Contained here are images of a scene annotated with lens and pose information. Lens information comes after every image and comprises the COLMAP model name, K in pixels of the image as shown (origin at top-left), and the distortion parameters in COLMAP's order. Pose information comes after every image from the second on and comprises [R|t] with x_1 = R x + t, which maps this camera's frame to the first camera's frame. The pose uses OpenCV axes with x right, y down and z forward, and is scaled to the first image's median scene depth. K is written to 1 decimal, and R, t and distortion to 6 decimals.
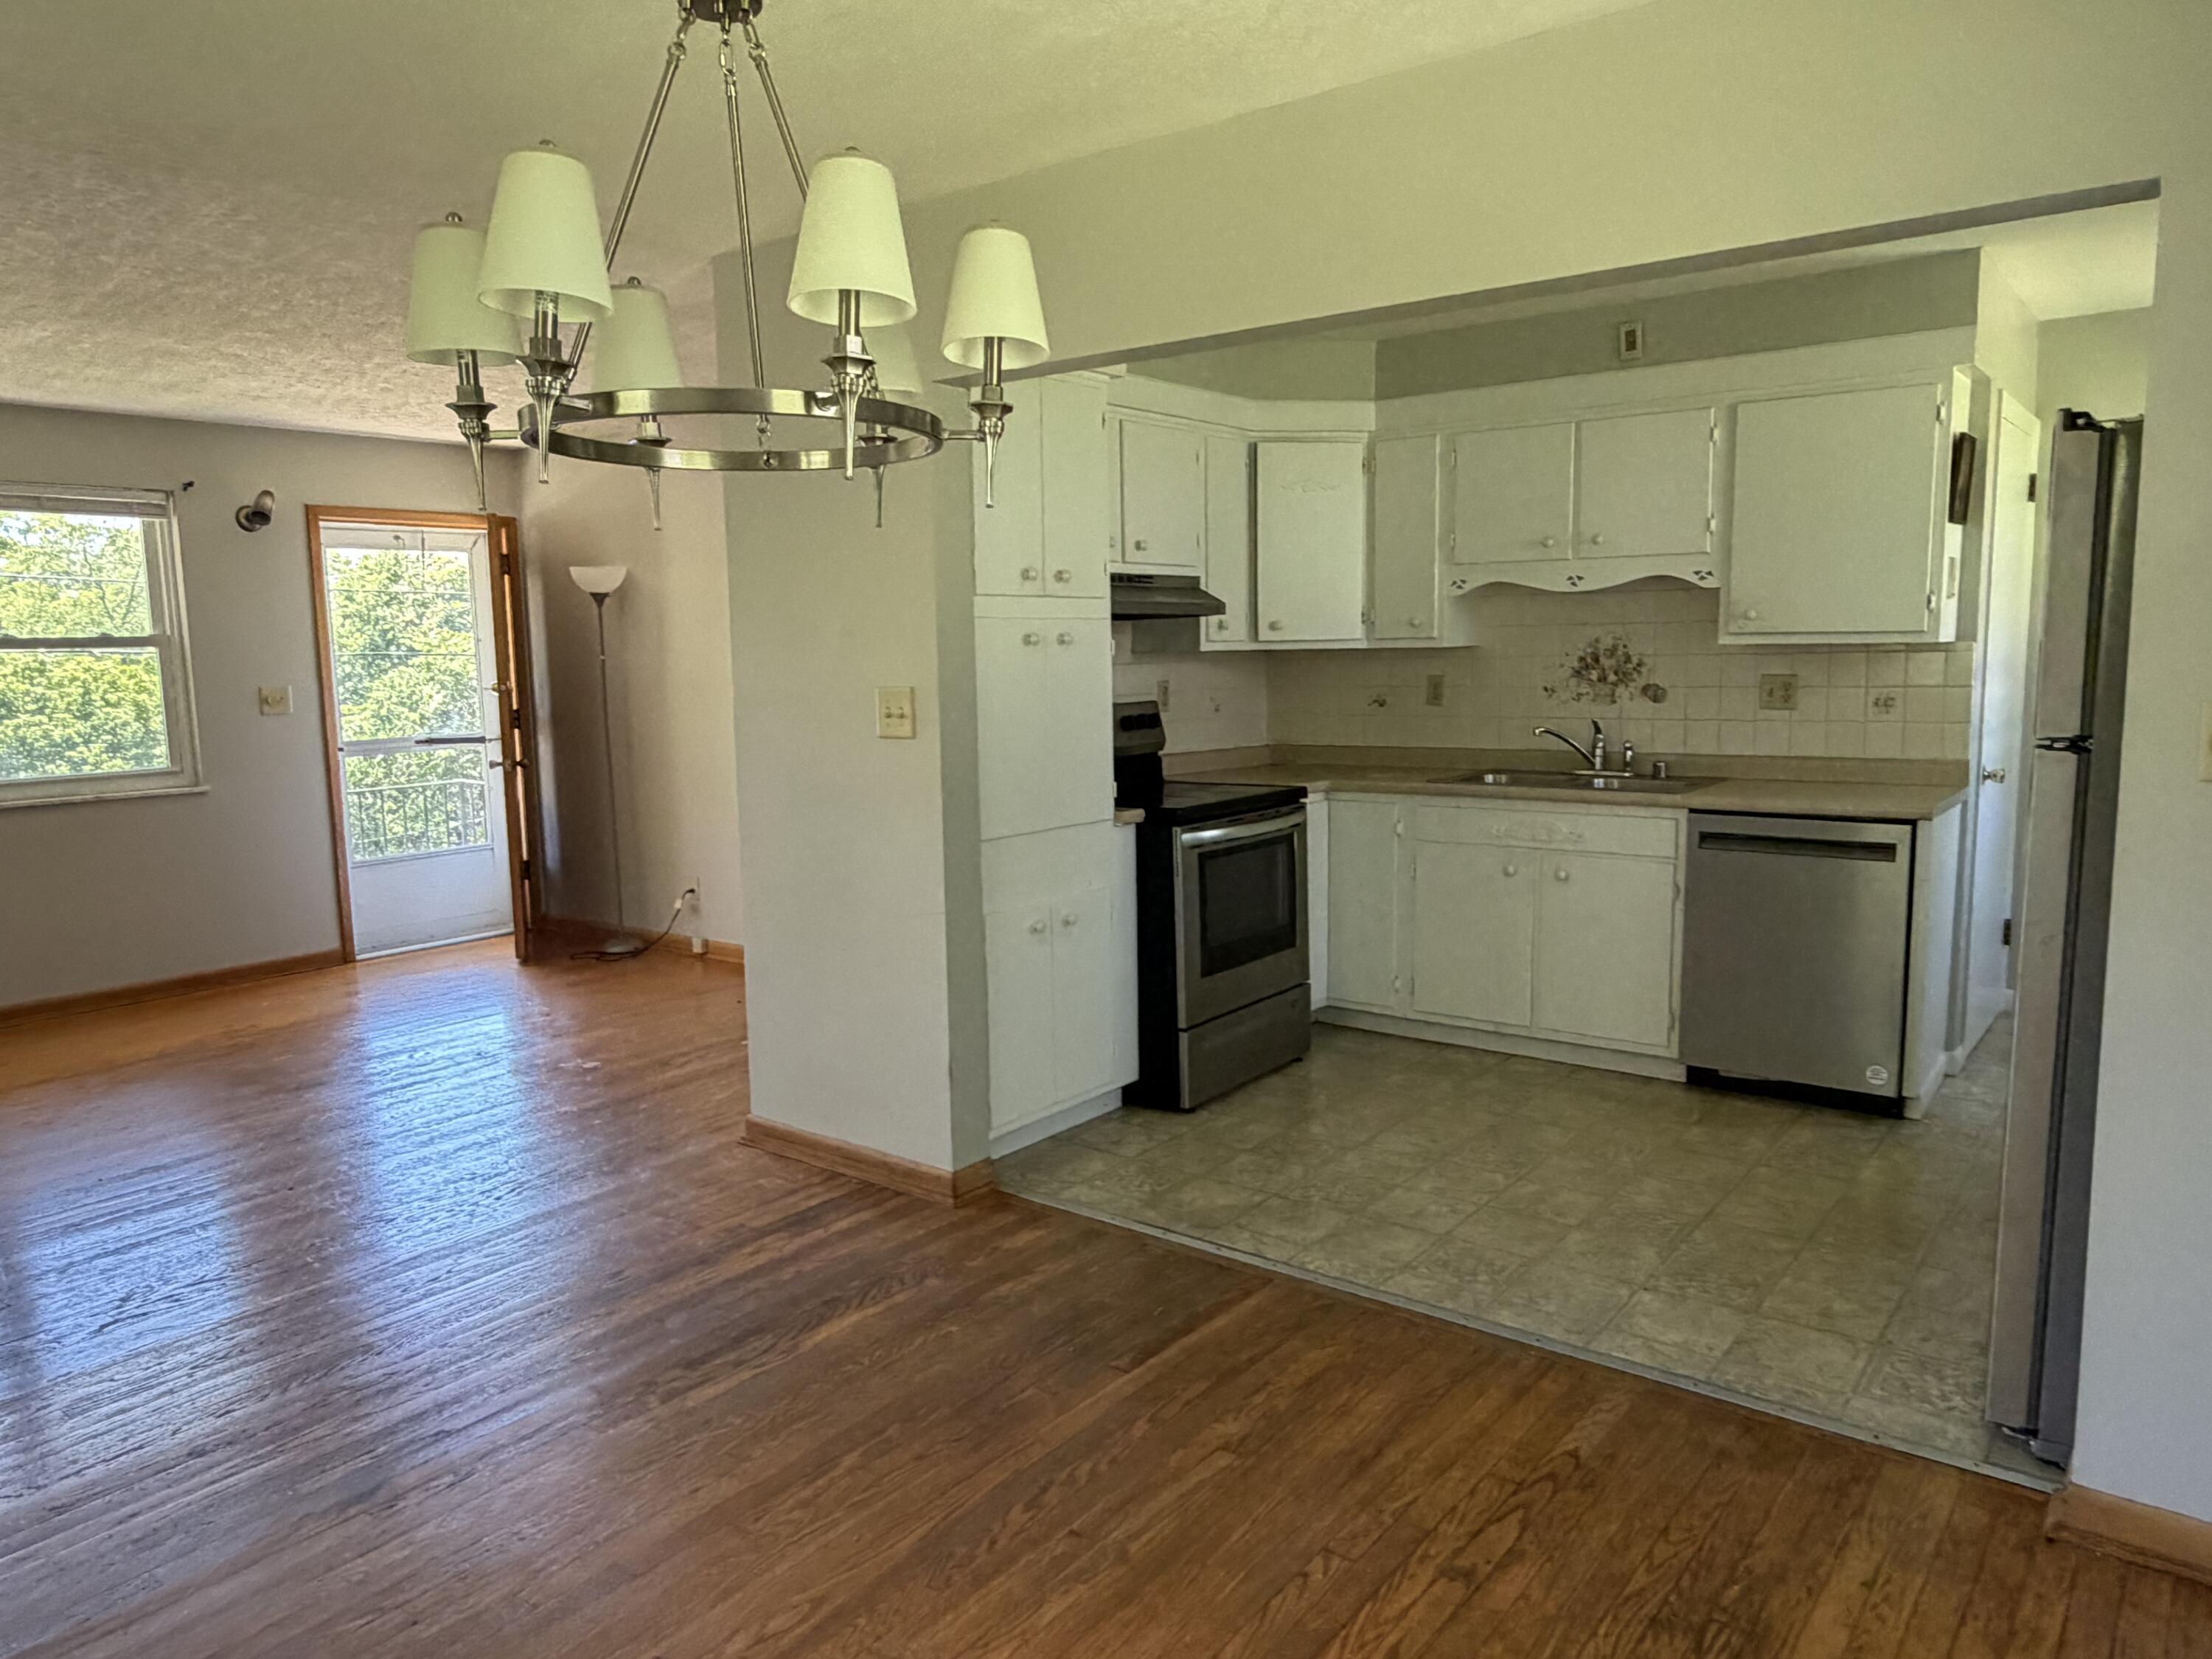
lens RADIAL K [[1488.8, 0, 1103.7], [0, 1488.8, 833.5], [0, 0, 1]] dist [0.006698, -0.003086]
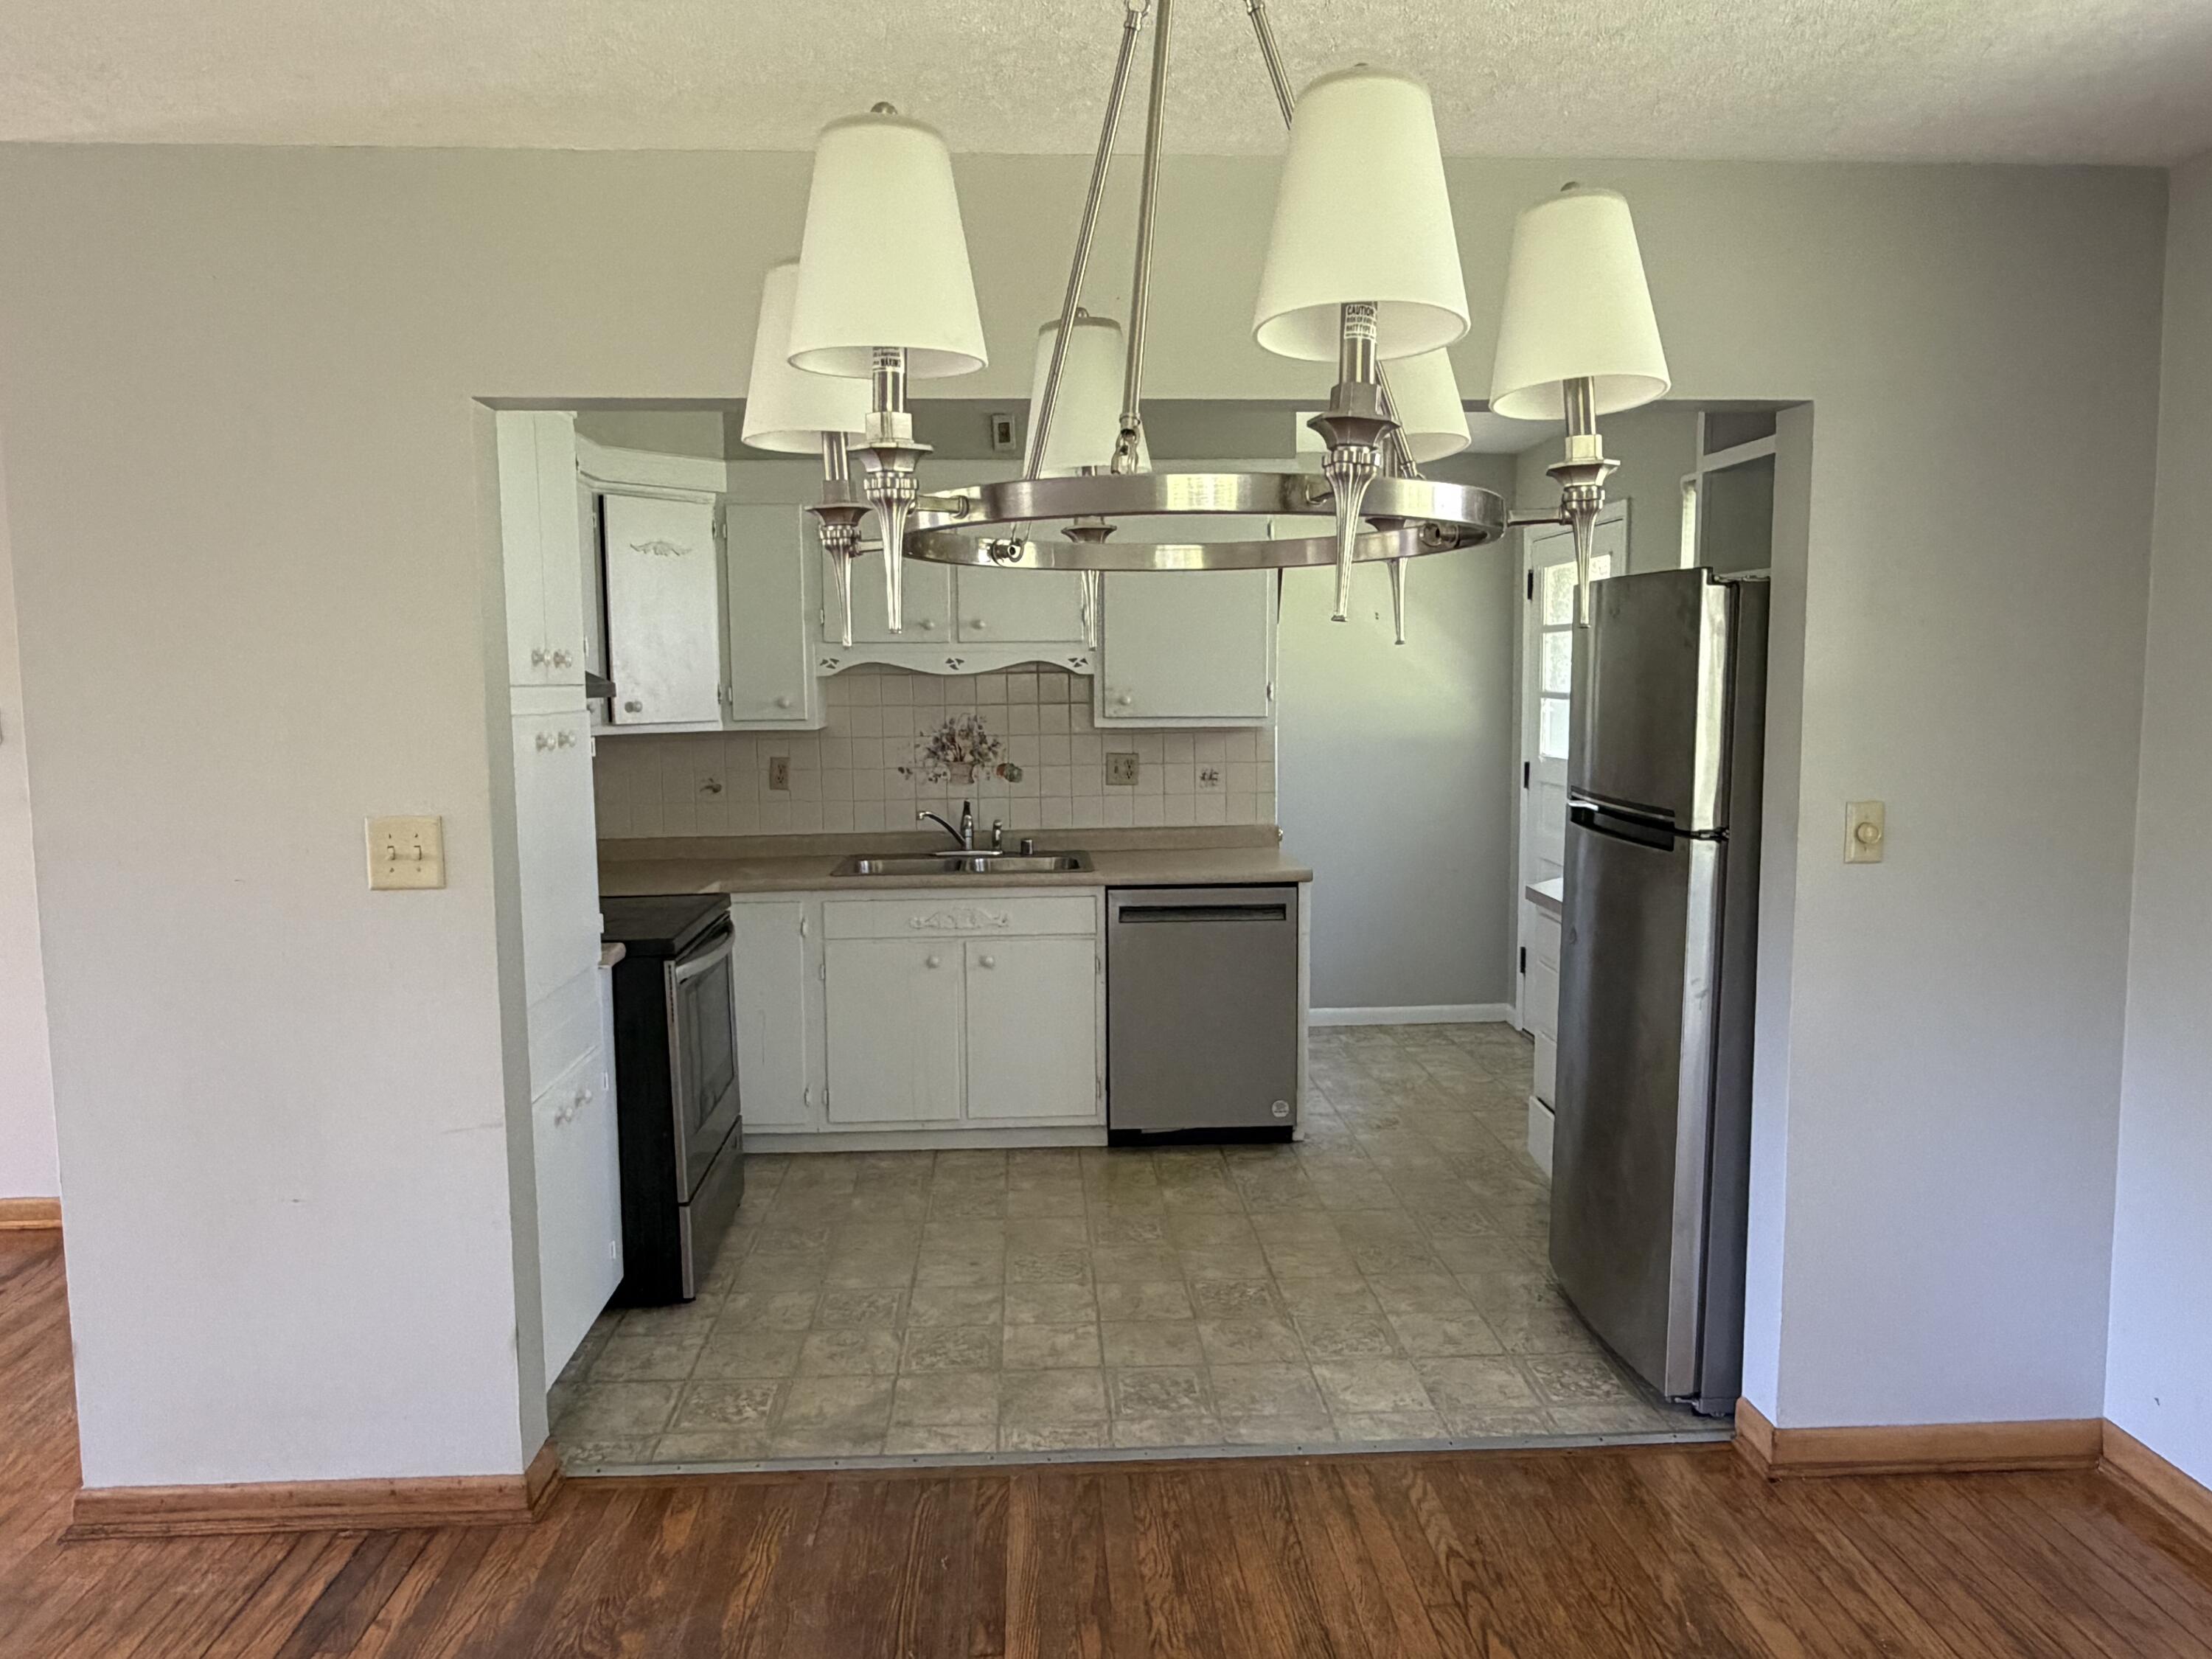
lens RADIAL K [[1488.8, 0, 1102.7], [0, 1488.8, 825.2], [0, 0, 1]] dist [0.006698, -0.003086]
pose [[0.758555, -0.055783, 0.649217, -0.276099], [0.078487, 0.996897, -0.006048, -0.050835], [-0.646865, 0.055543, 0.760579, 0.195084]]
